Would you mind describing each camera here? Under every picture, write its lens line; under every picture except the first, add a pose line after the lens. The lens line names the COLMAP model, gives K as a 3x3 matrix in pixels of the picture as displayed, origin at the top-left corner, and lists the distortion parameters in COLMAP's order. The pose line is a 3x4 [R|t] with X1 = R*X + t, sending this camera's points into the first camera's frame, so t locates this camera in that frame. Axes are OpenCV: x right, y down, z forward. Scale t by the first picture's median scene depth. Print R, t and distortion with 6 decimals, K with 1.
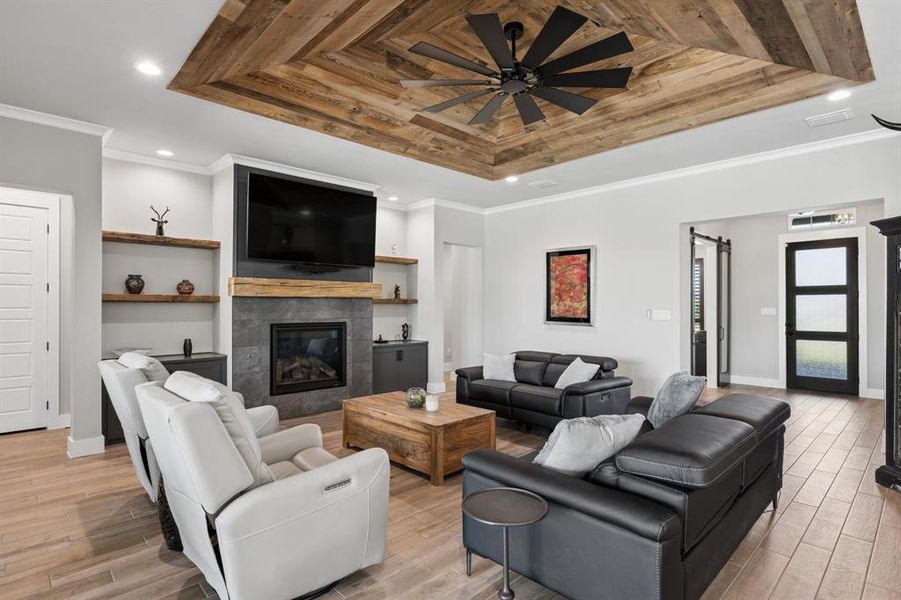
lens RADIAL K [[450.9, 0, 451.8], [0, 450.9, 306.5], [0, 0, 1]] dist [-0.003011, -0.001262]
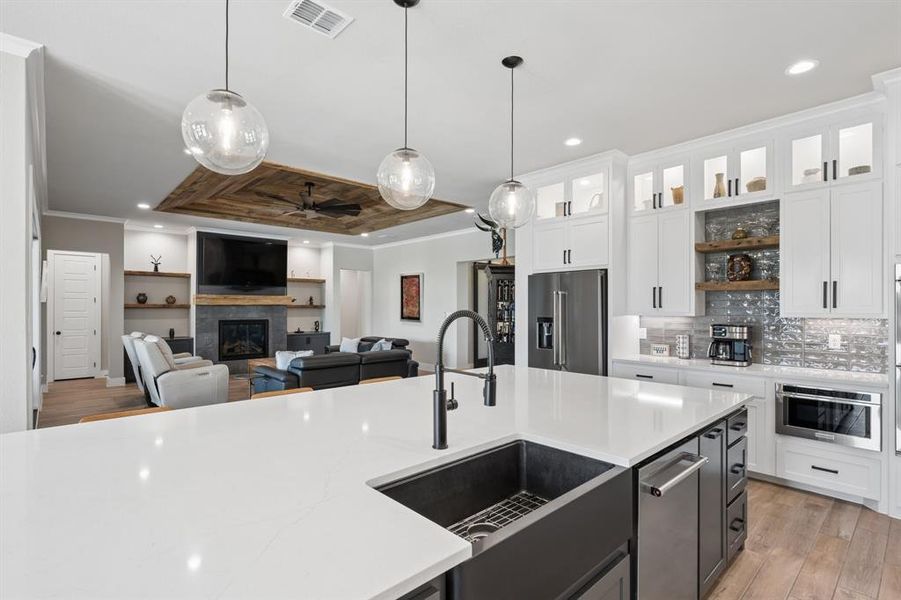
lens RADIAL K [[434.8, 0, 453.6], [0, 434.8, 308.2], [0, 0, 1]] dist [-0.001602, -0.000452]
pose [[0.999819, 0.000090, -0.019039, 0.544457], [-0.000067, 0.999999, 0.001169, -0.011070], [0.019040, -0.001167, 0.999818, -0.677465]]
